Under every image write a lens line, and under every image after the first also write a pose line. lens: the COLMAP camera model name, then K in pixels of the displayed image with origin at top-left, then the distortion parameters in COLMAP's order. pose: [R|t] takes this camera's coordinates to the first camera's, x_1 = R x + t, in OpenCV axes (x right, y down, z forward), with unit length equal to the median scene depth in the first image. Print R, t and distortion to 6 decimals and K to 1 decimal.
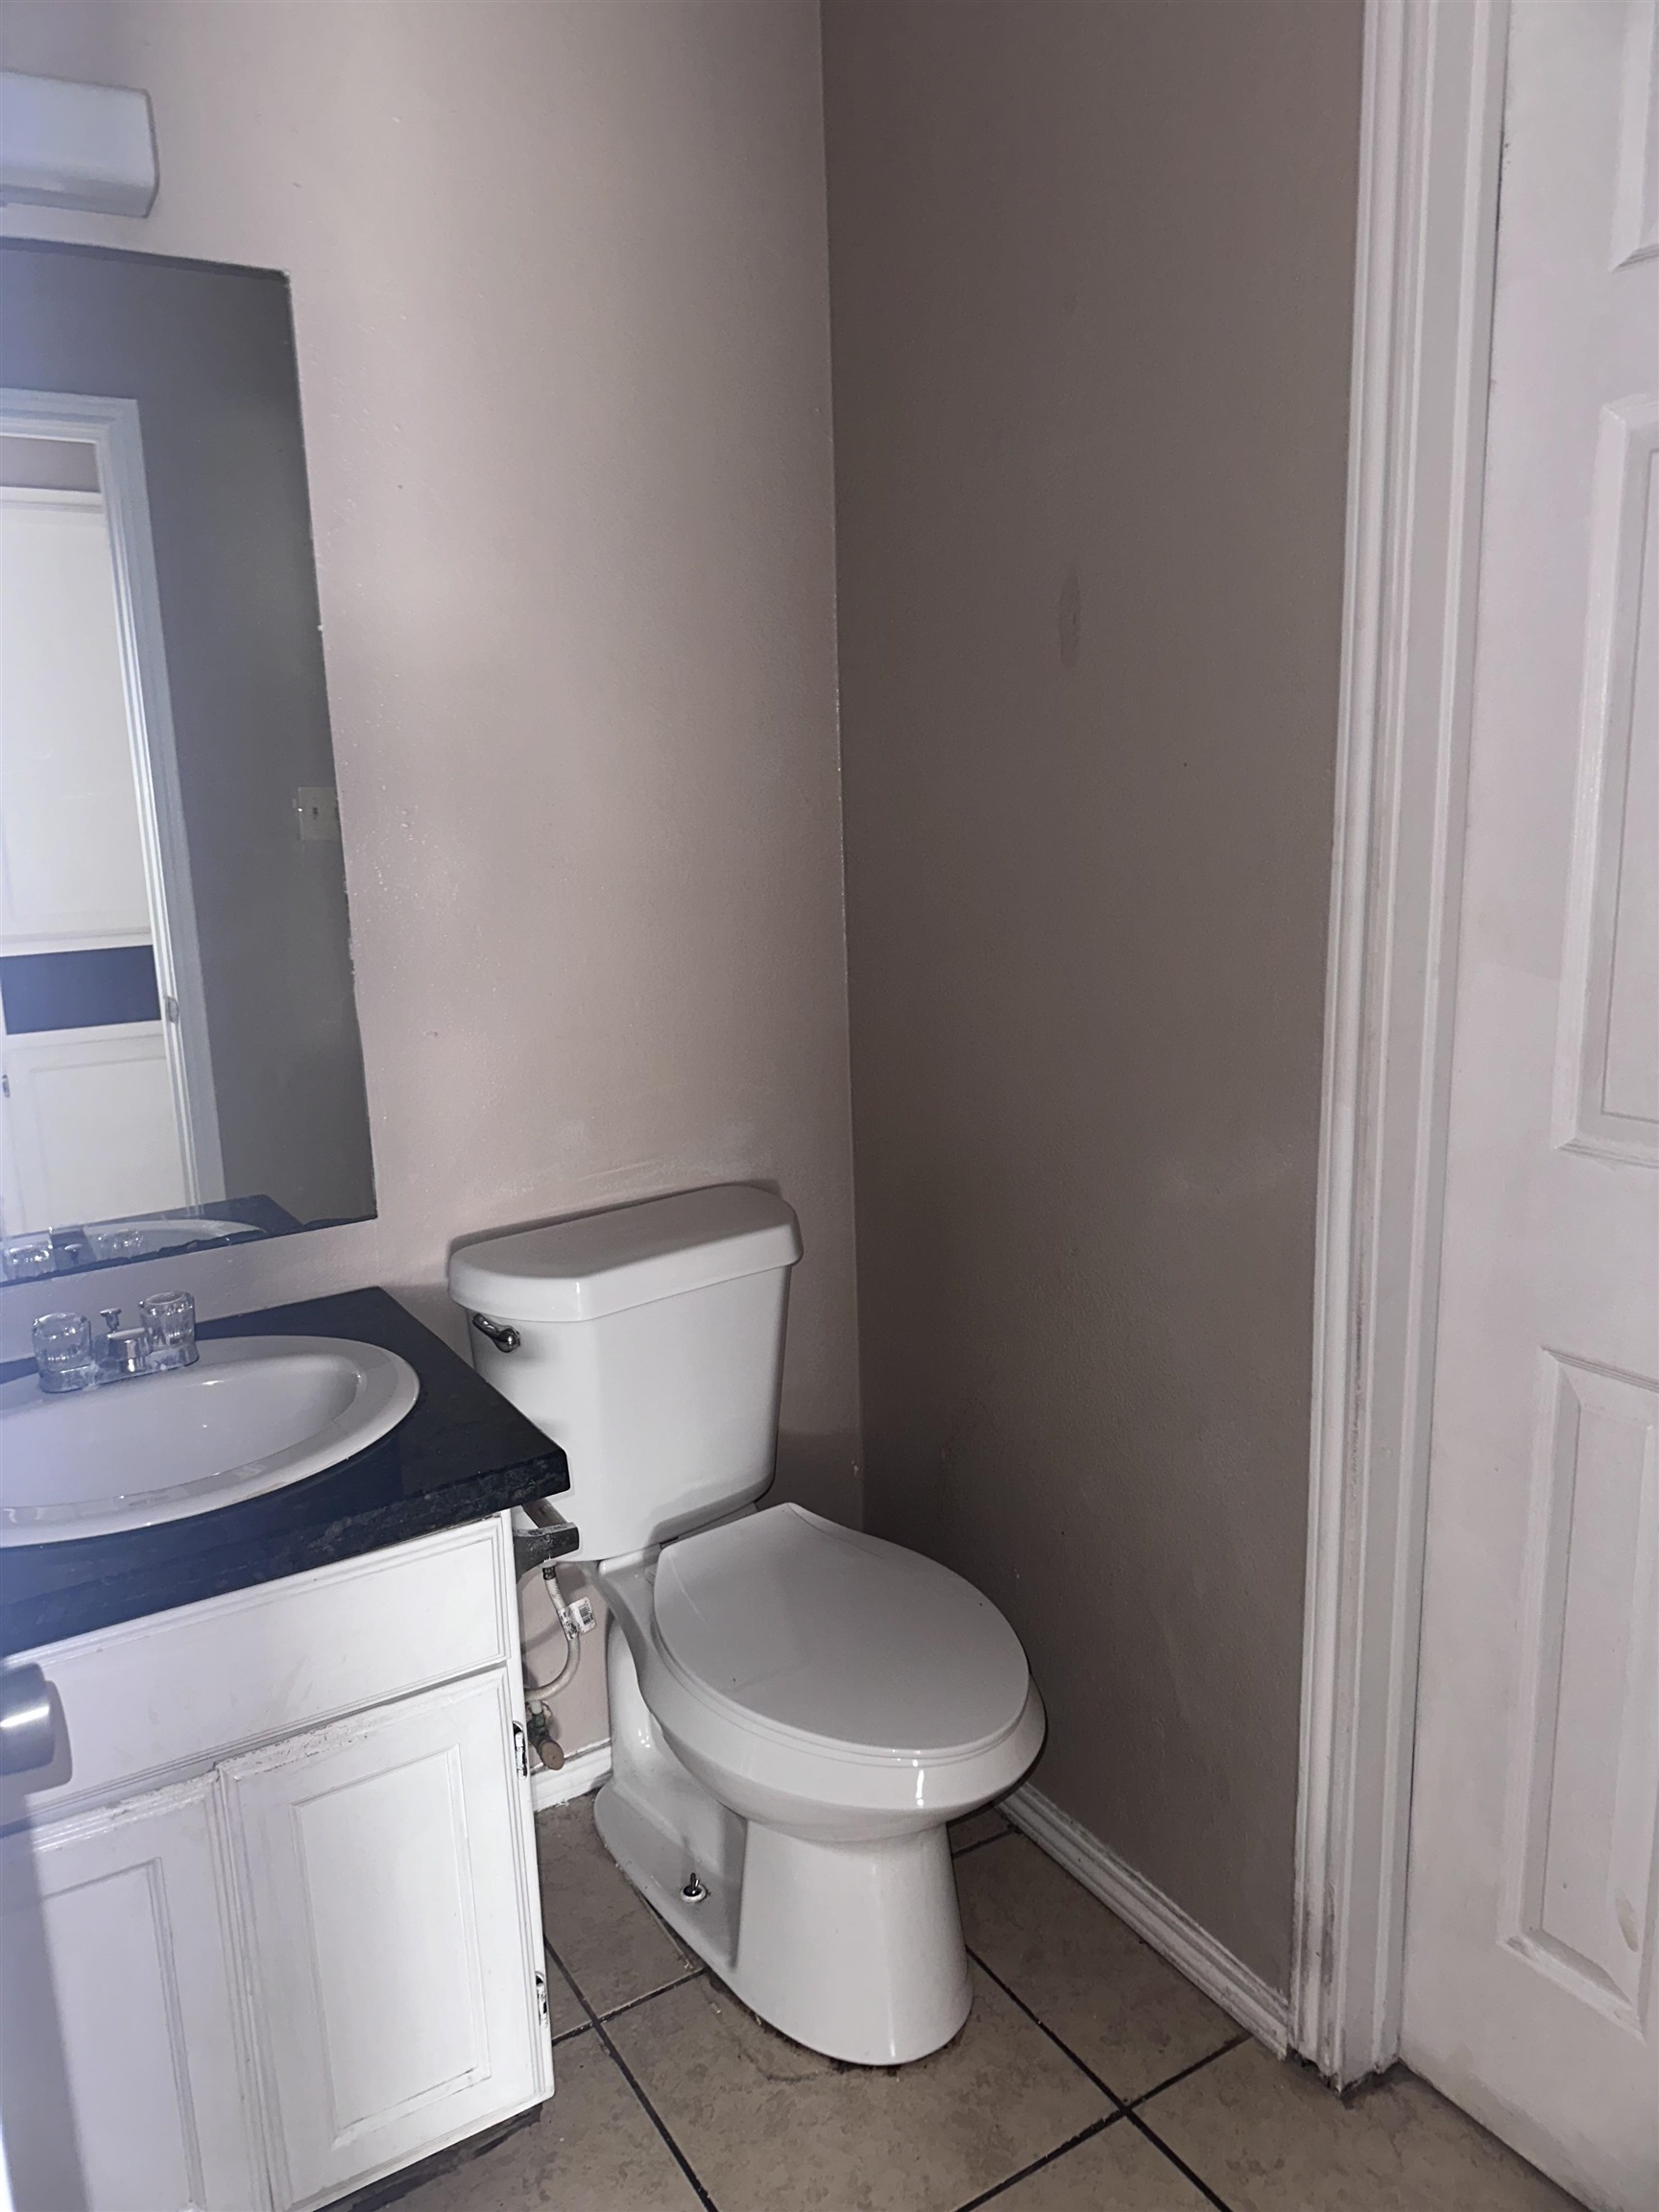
lens RADIAL K [[1571.7, 0, 825.3], [0, 1571.7, 1100.3], [0, 0, 1]] dist [0.006491, -0.003621]
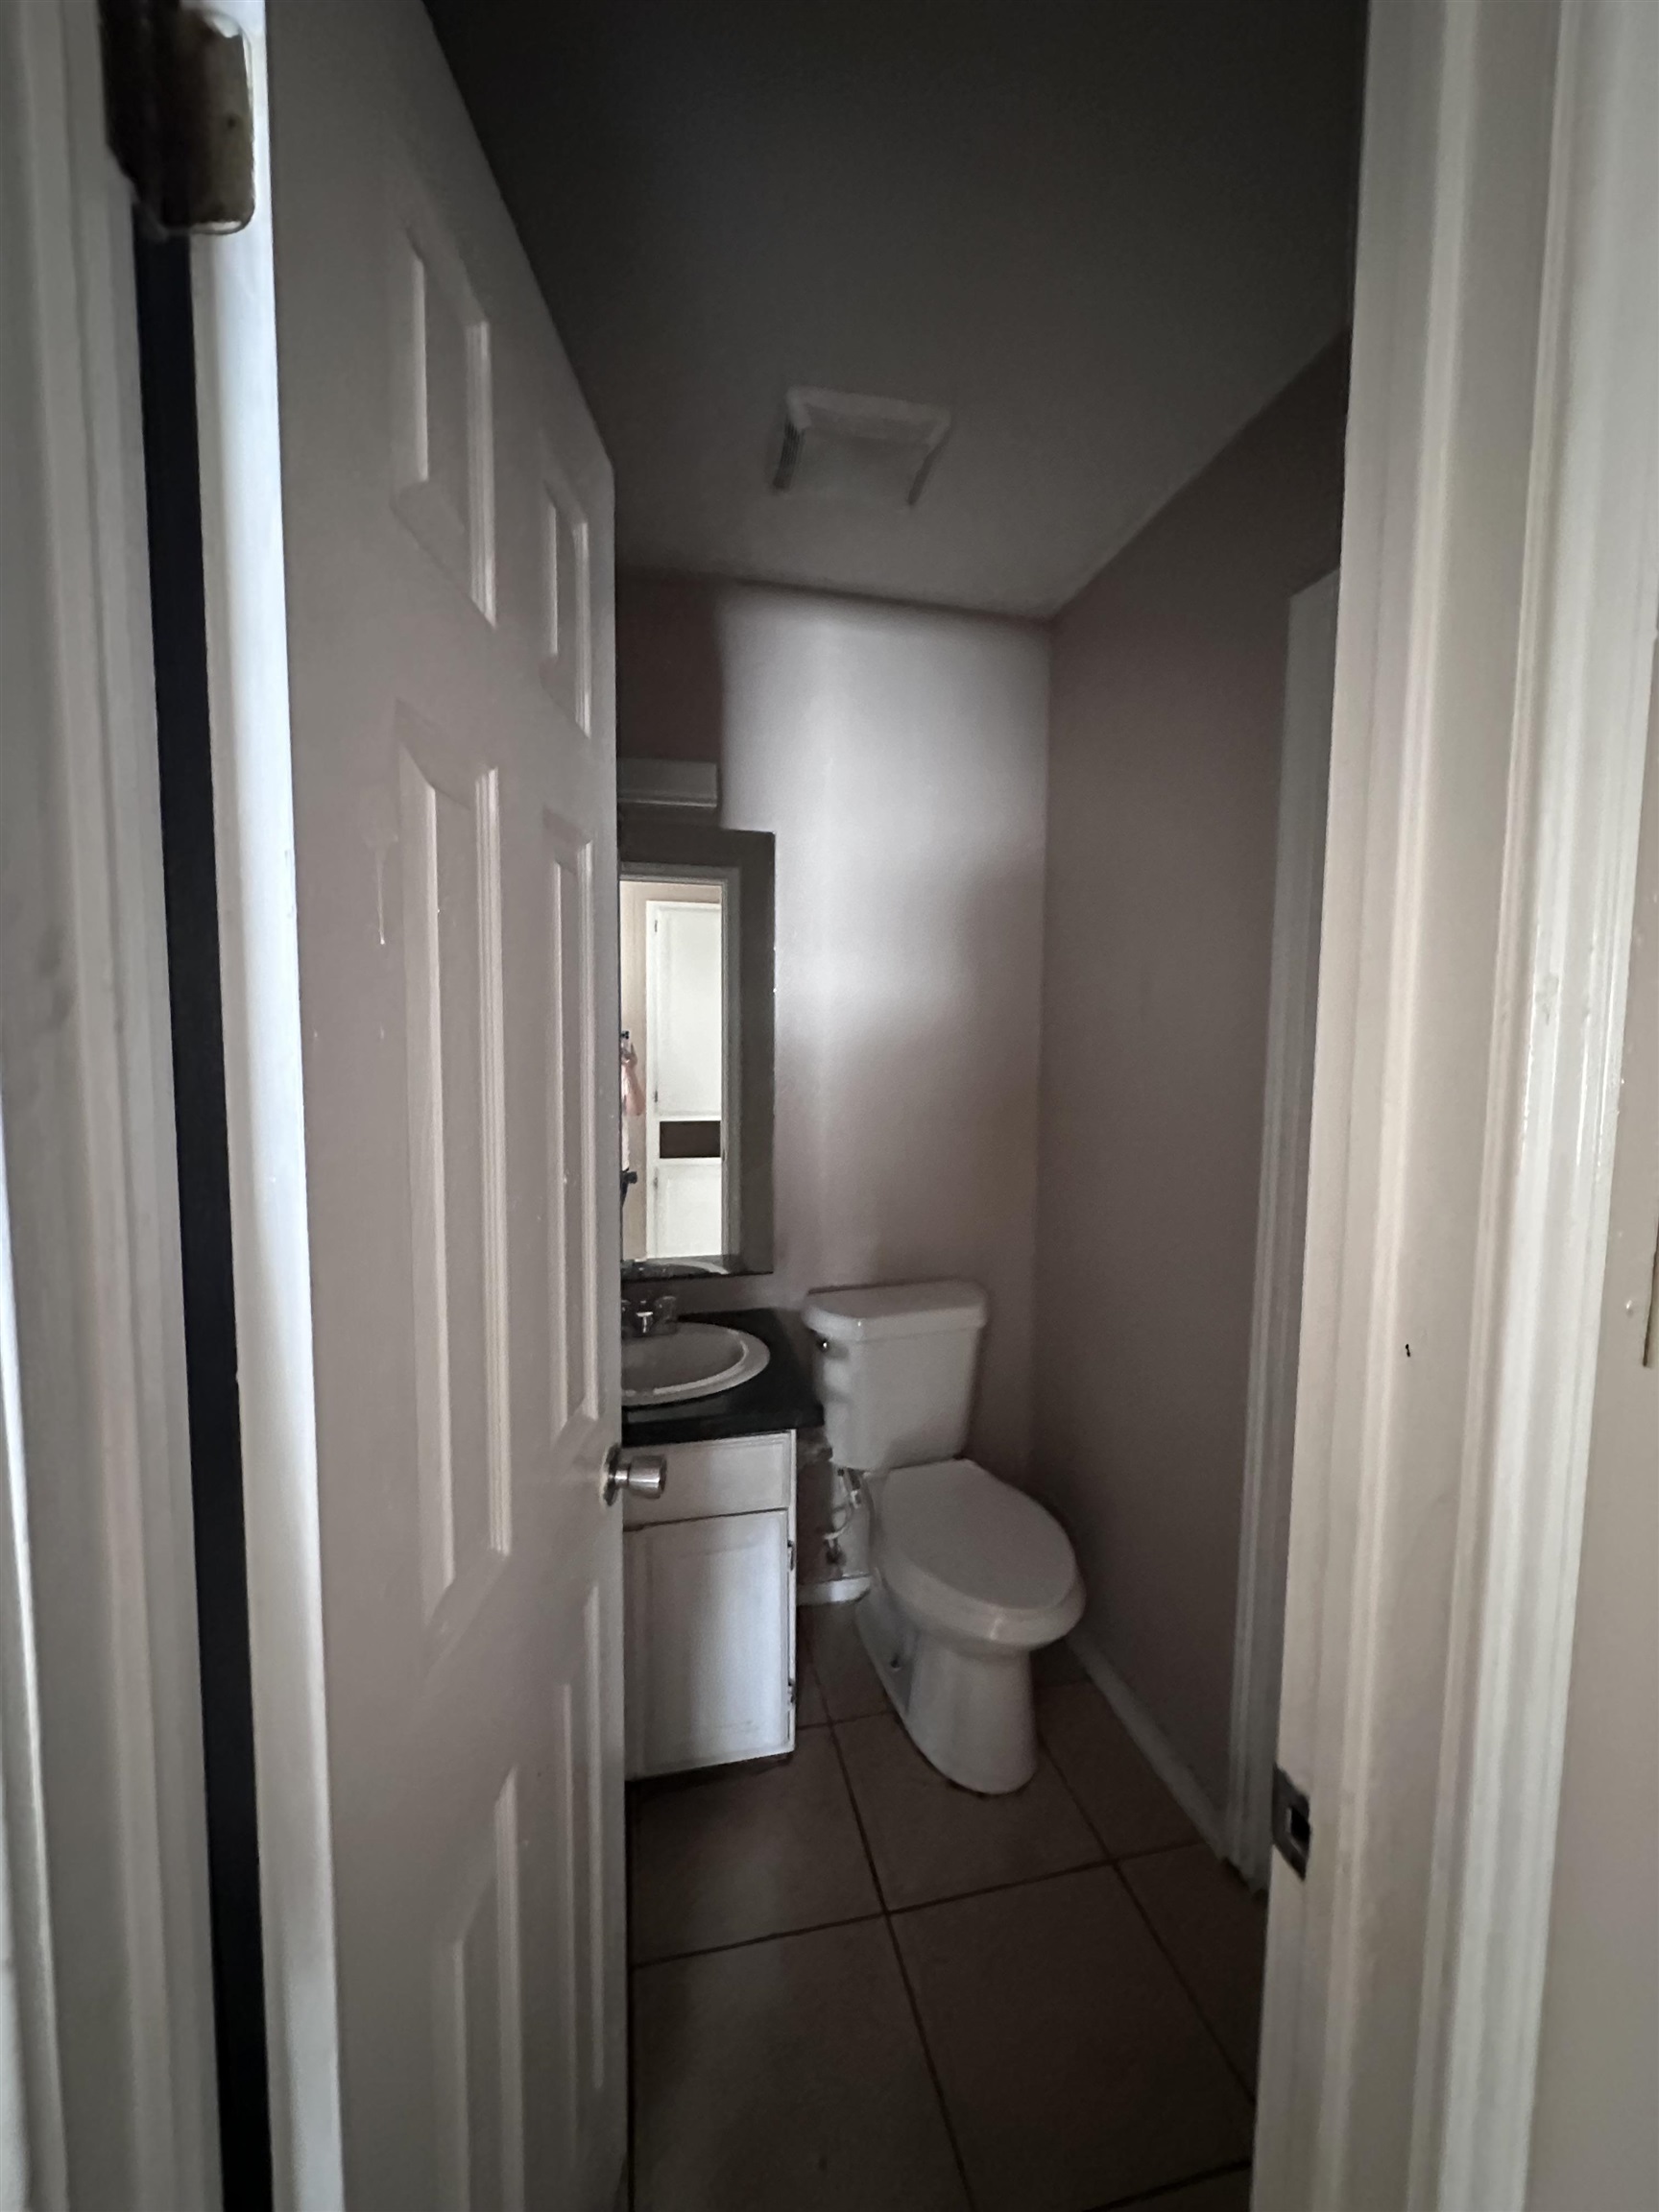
lens RADIAL K [[885.8, 0, 832.1], [0, 885.8, 1110.7], [0, 0, 1]] dist [-0.001019, 0.000033]
pose [[0.948535, 0.068761, -0.309117, 0.138083], [-0.104655, 0.989361, -0.101060, -0.027946], [0.298879, 0.128209, 0.945639, -0.089842]]
